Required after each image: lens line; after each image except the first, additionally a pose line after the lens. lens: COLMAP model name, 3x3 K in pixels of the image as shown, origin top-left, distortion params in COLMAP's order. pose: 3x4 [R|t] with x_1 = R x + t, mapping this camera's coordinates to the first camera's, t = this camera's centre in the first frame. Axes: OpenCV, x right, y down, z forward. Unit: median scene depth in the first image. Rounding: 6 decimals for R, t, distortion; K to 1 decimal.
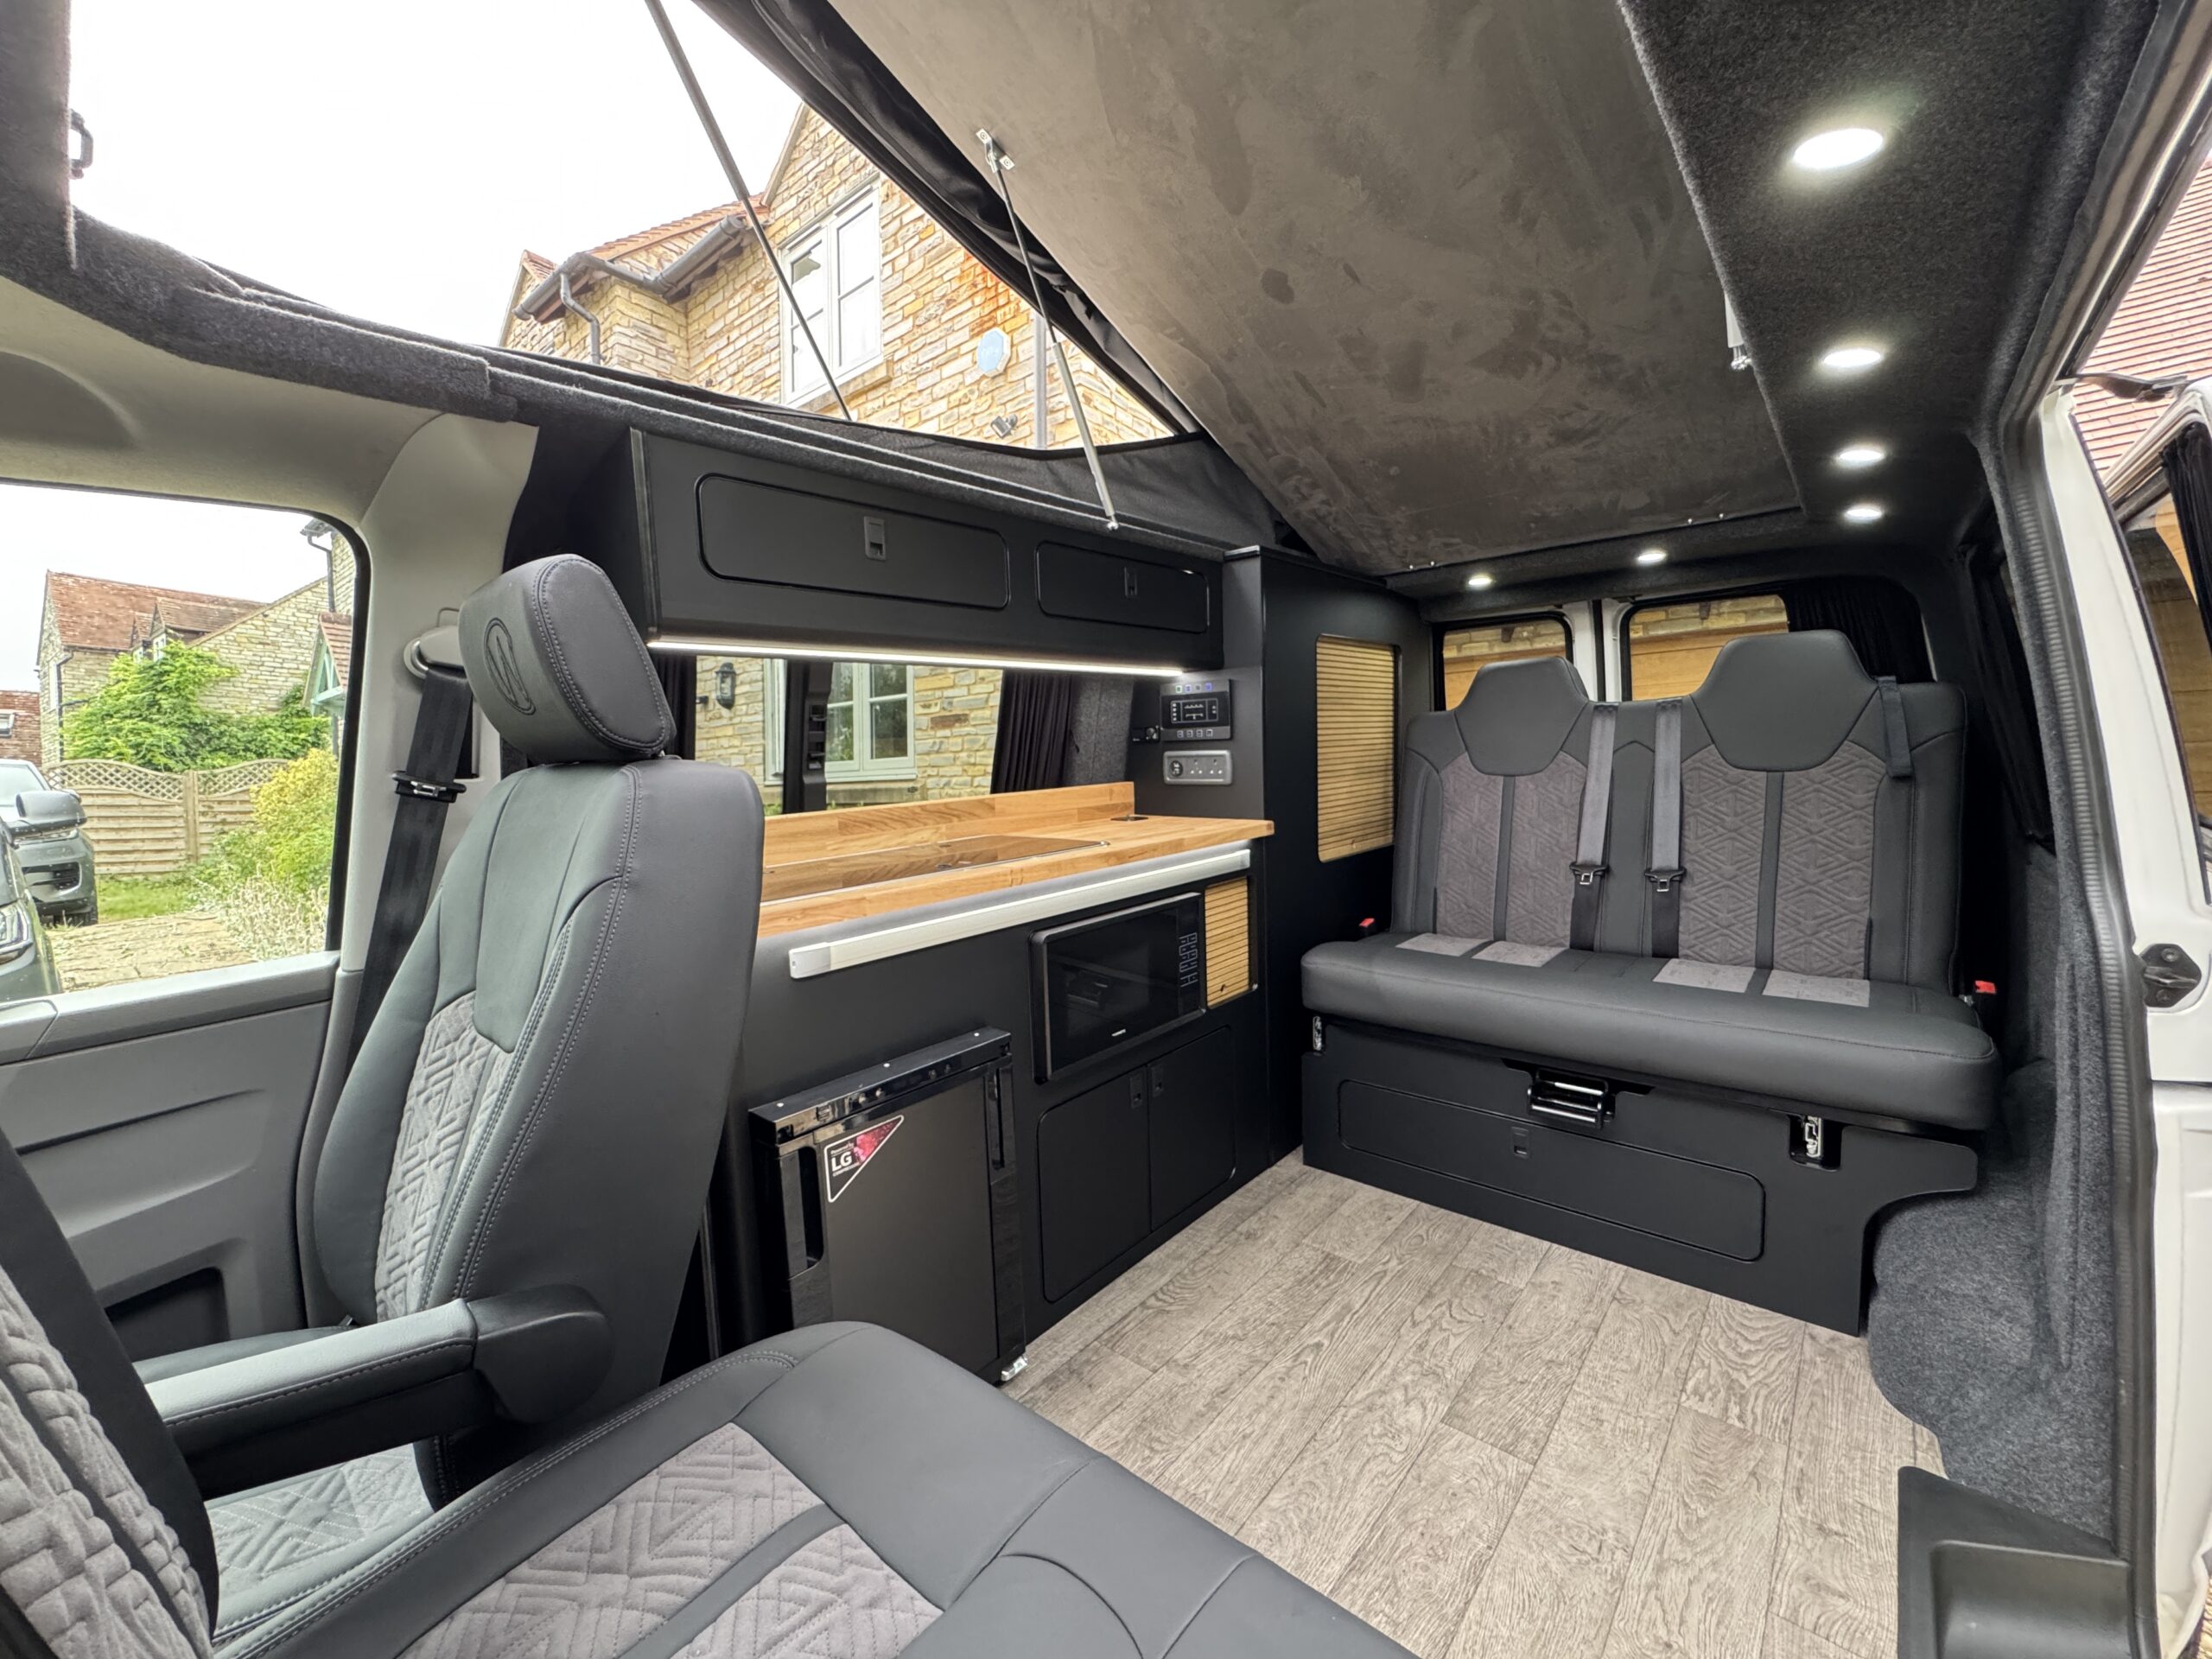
lens RADIAL K [[887.1, 0, 1105.9], [0, 887.1, 828.1], [0, 0, 1]] dist [-0.004256, 0.000829]
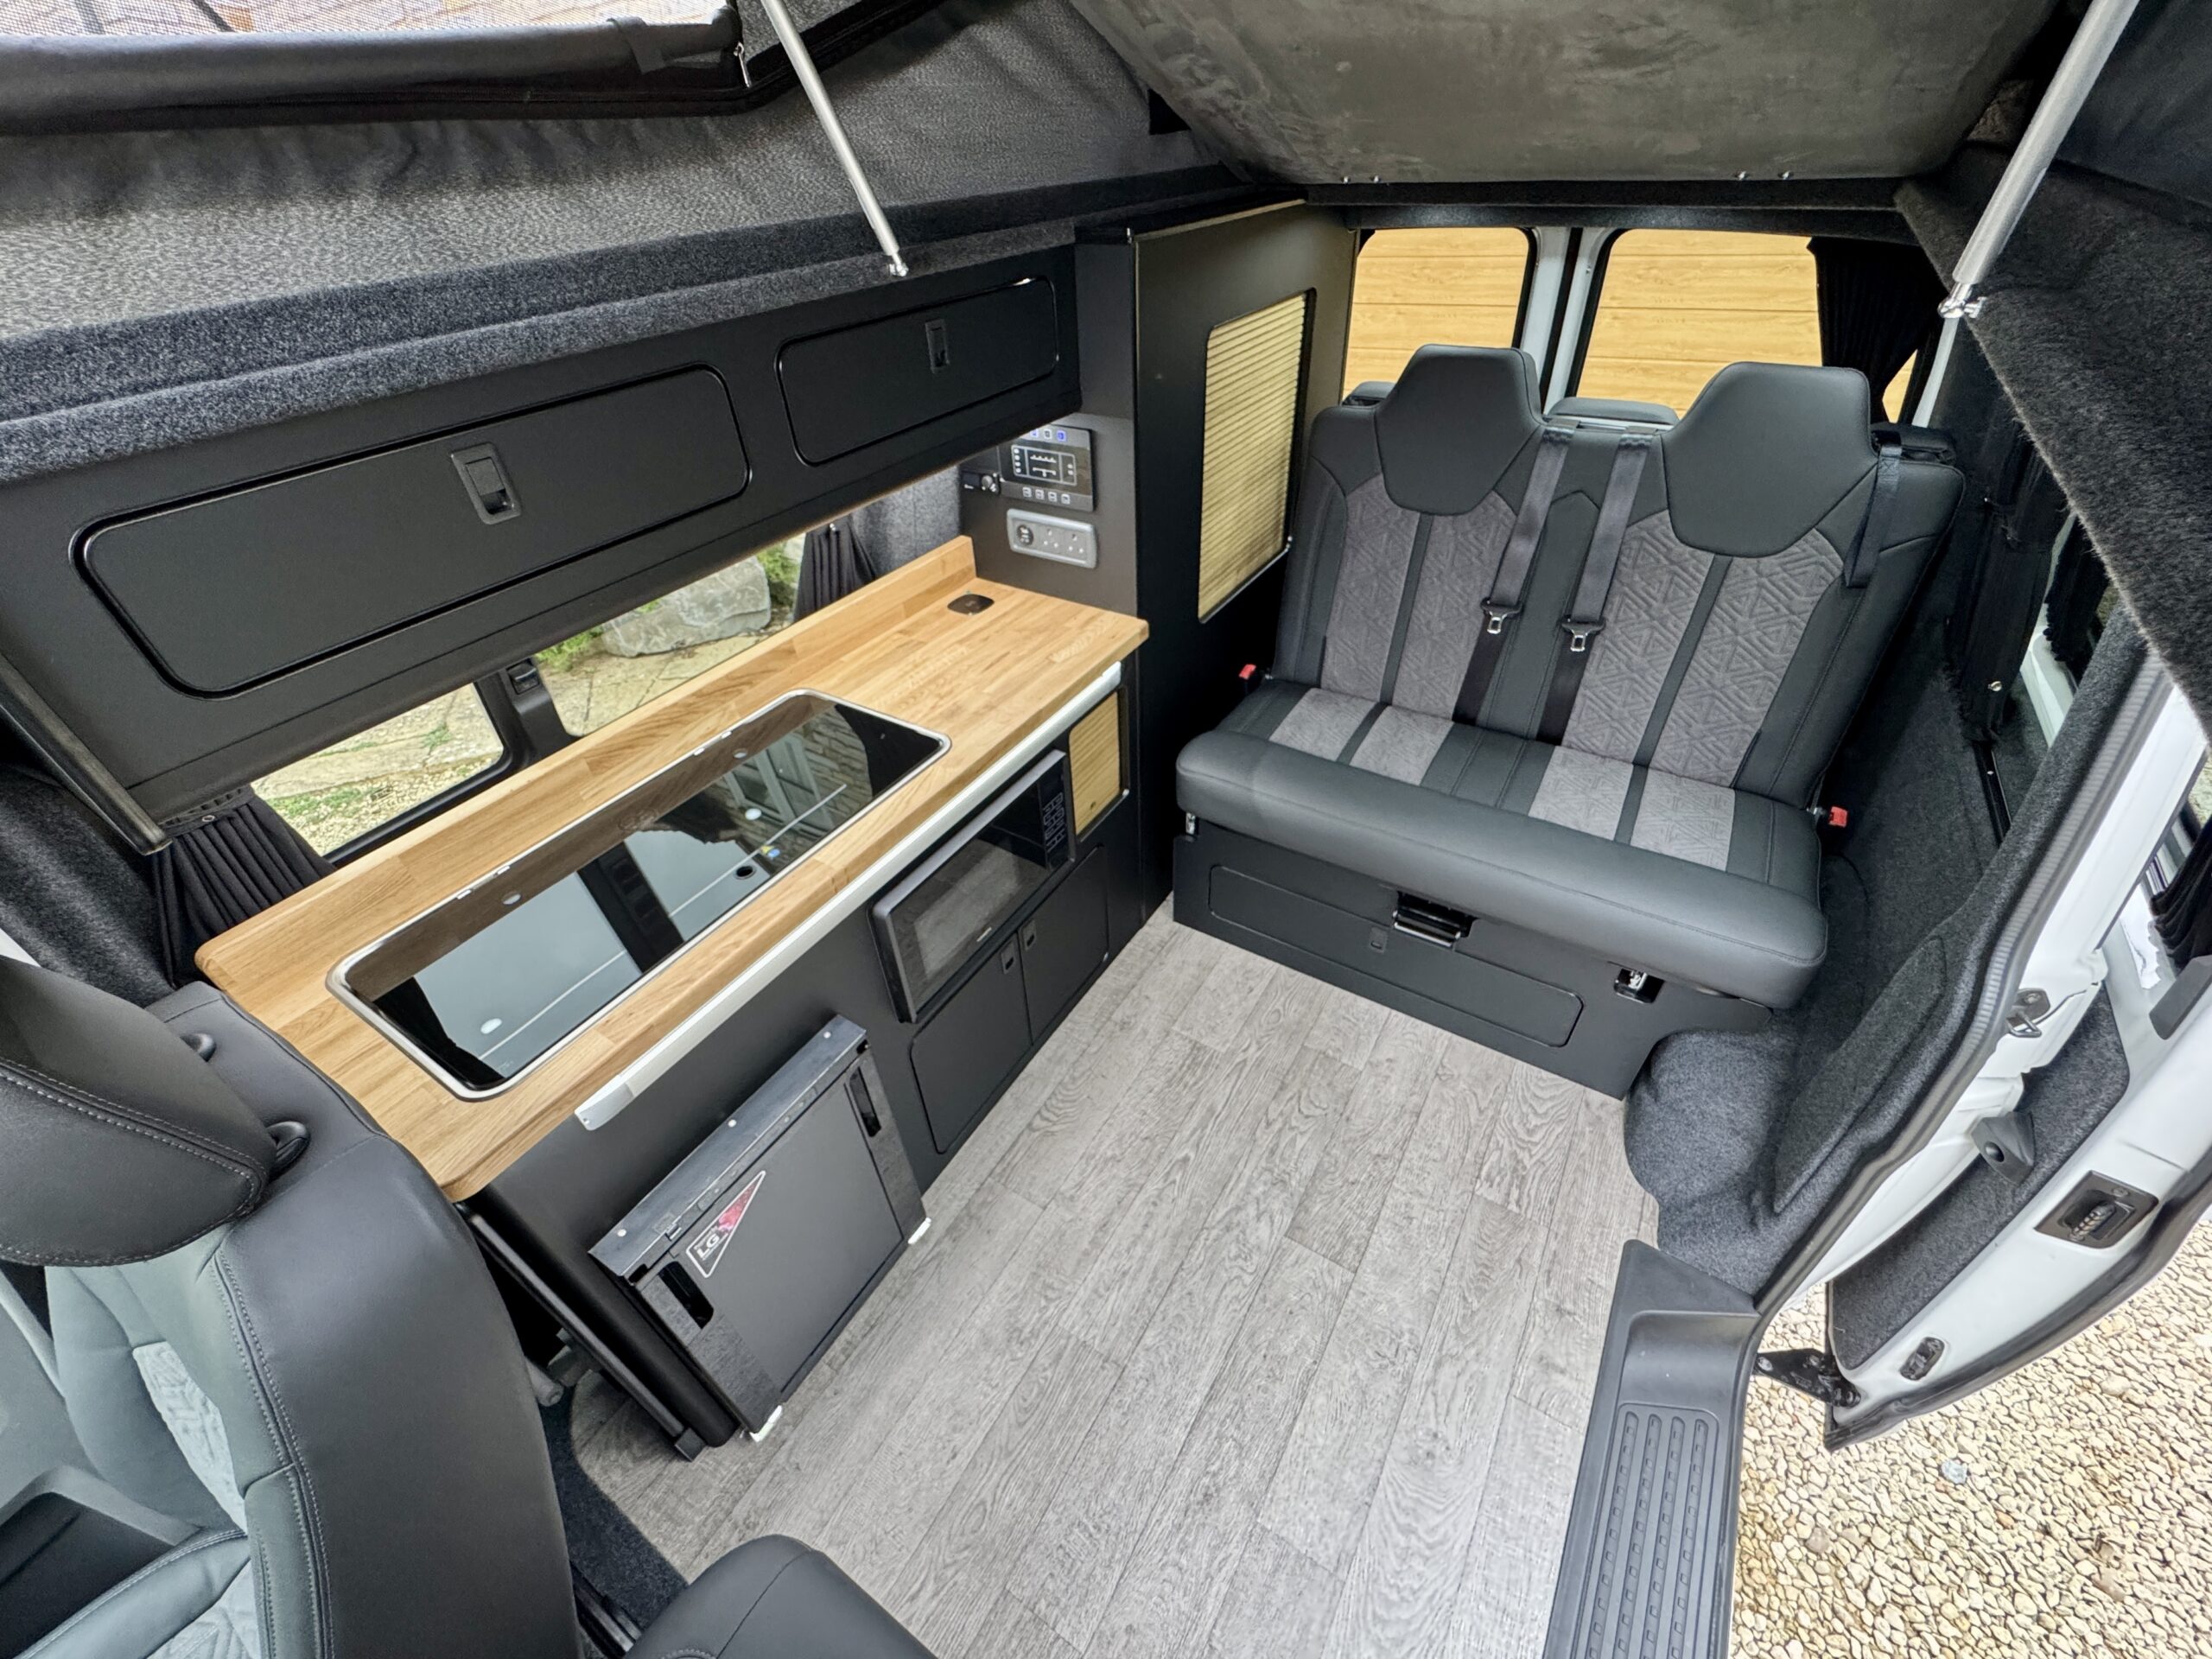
lens RADIAL K [[887.1, 0, 1105.6], [0, 887.1, 827.8], [0, 0, 1]] dist [-0.004256, 0.000829]
pose [[0.987609, -0.100553, 0.120486, 0.035436], [0.018284, 0.836254, 0.548038, -0.329278], [-0.155864, -0.539044, 0.827730, 0.245727]]
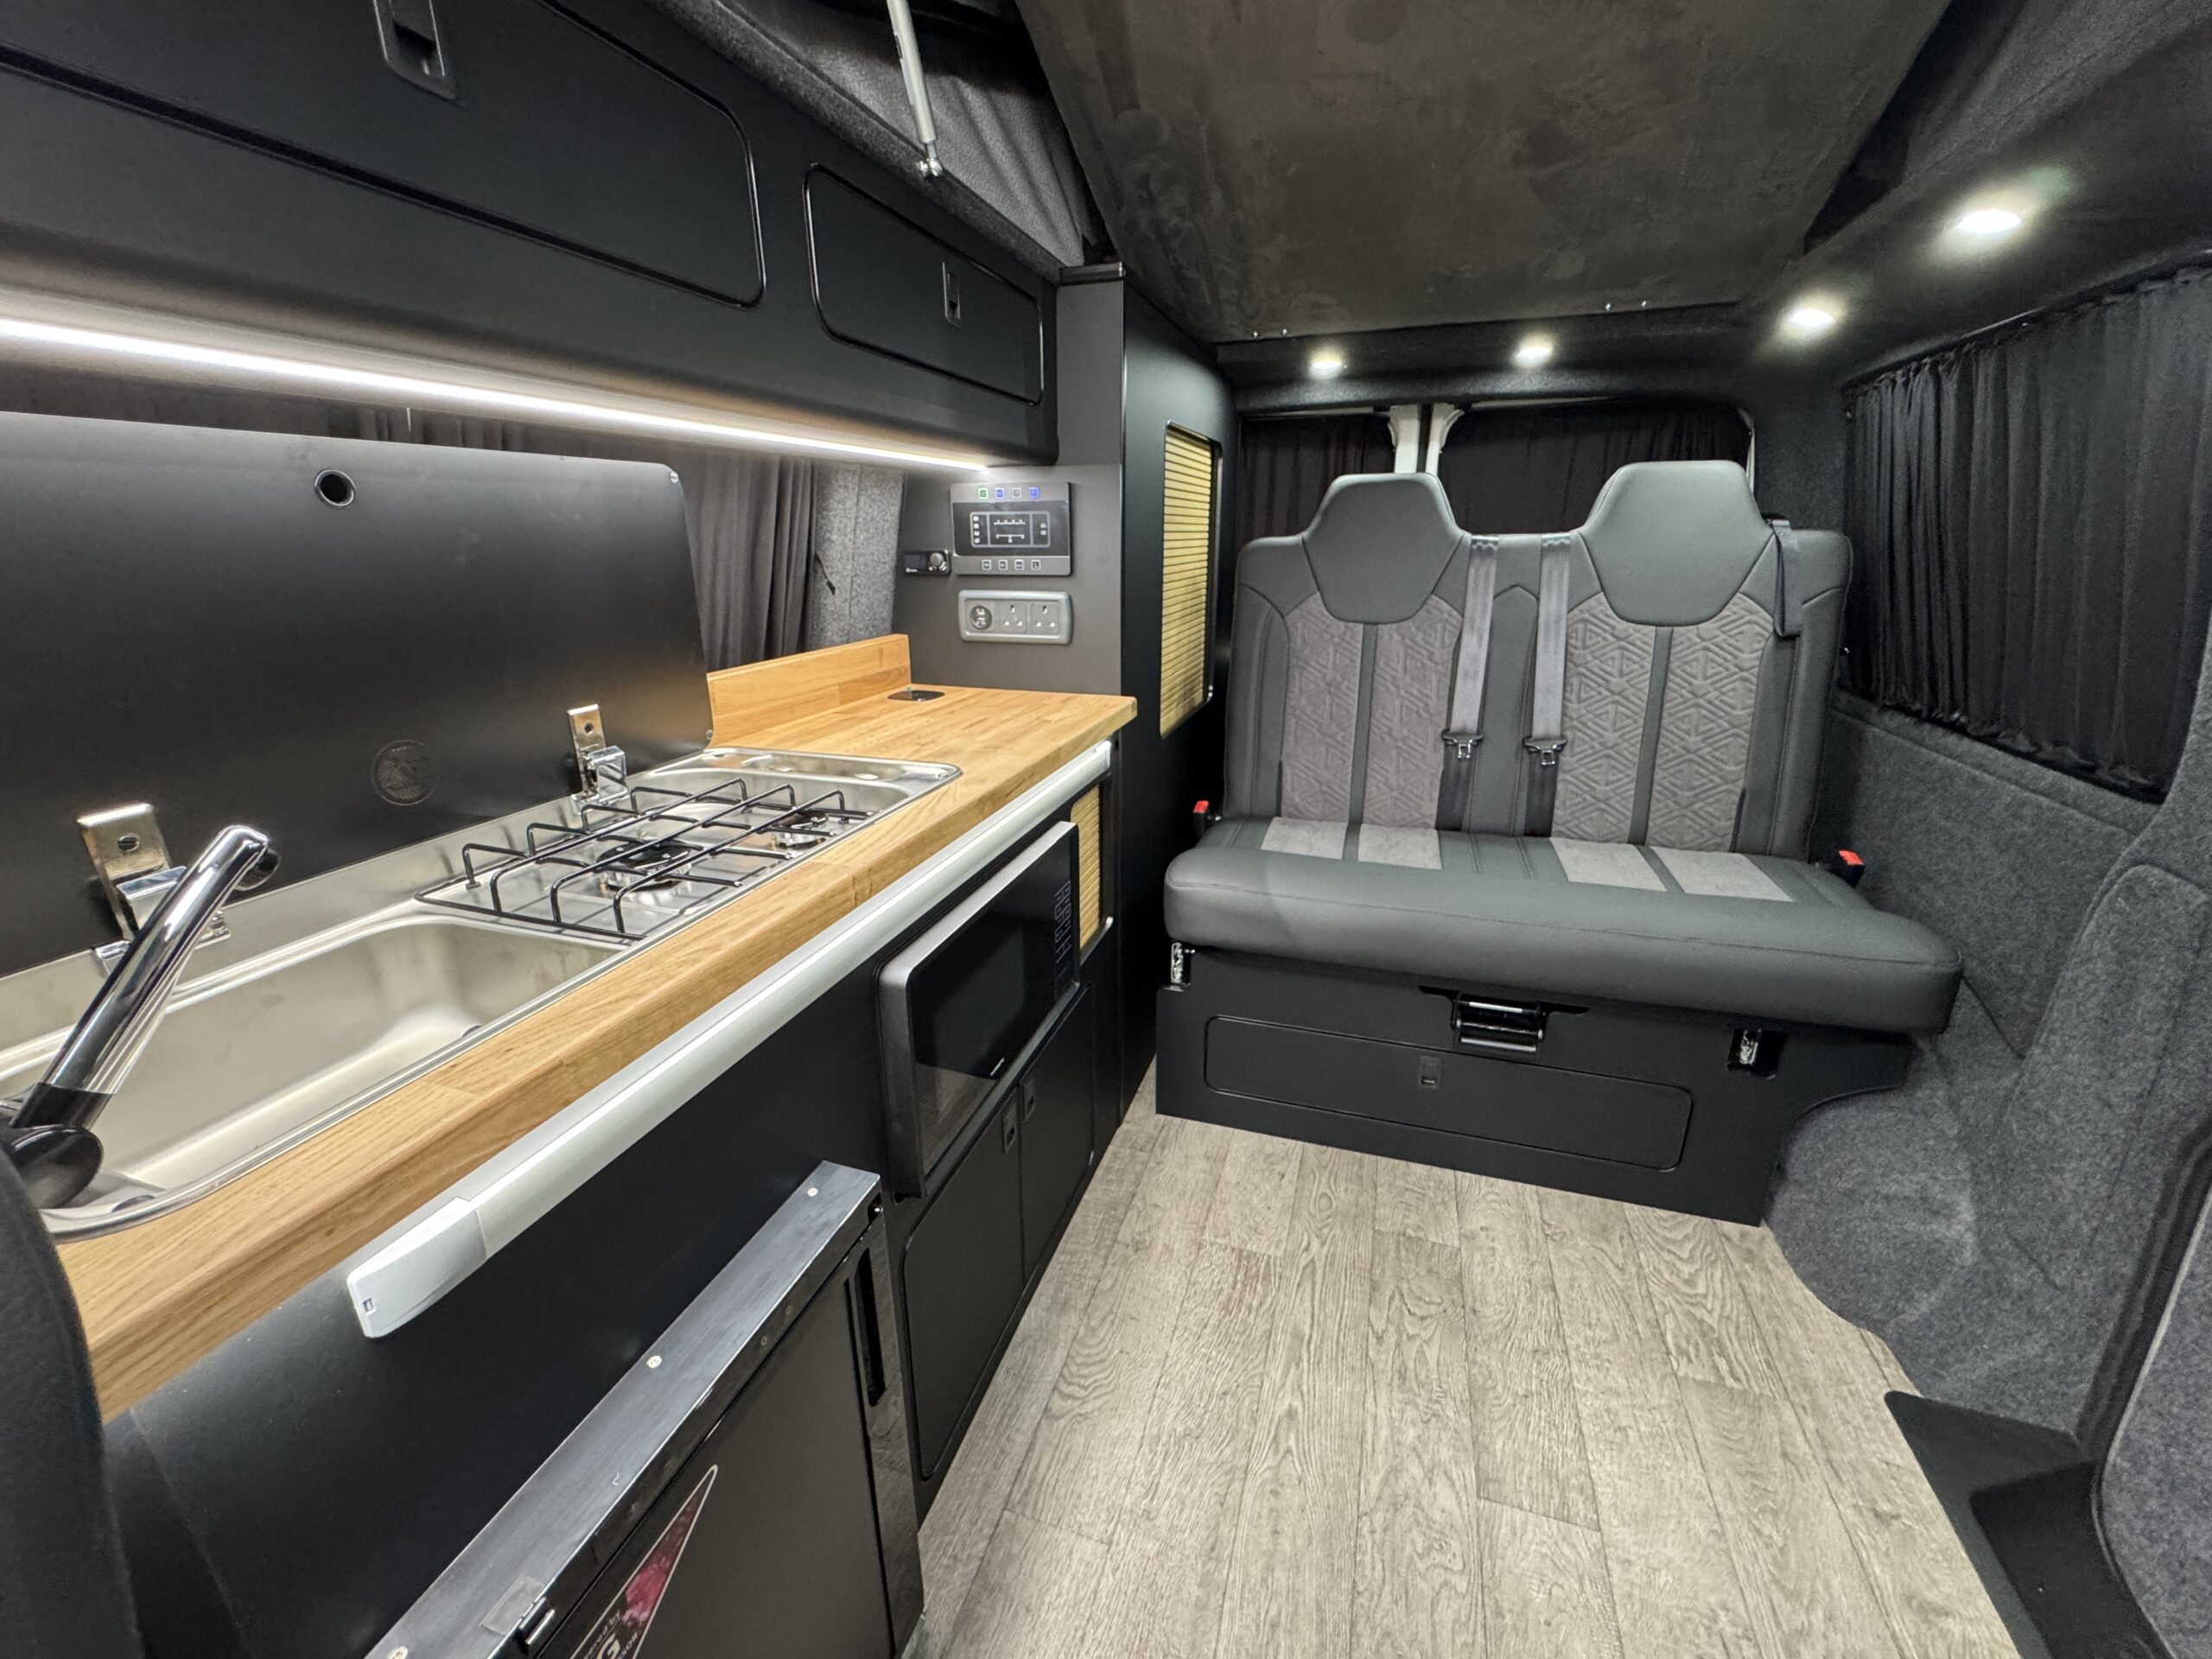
lens RADIAL K [[887.1, 0, 1105.0], [0, 887.1, 827.7], [0, 0, 1]] dist [-0.004256, 0.000829]
pose [[0.919380, -0.094888, 0.381755, -0.126351], [0.011290, 0.976436, 0.215513, -0.065498], [-0.393209, -0.193828, 0.898787, 0.385623]]
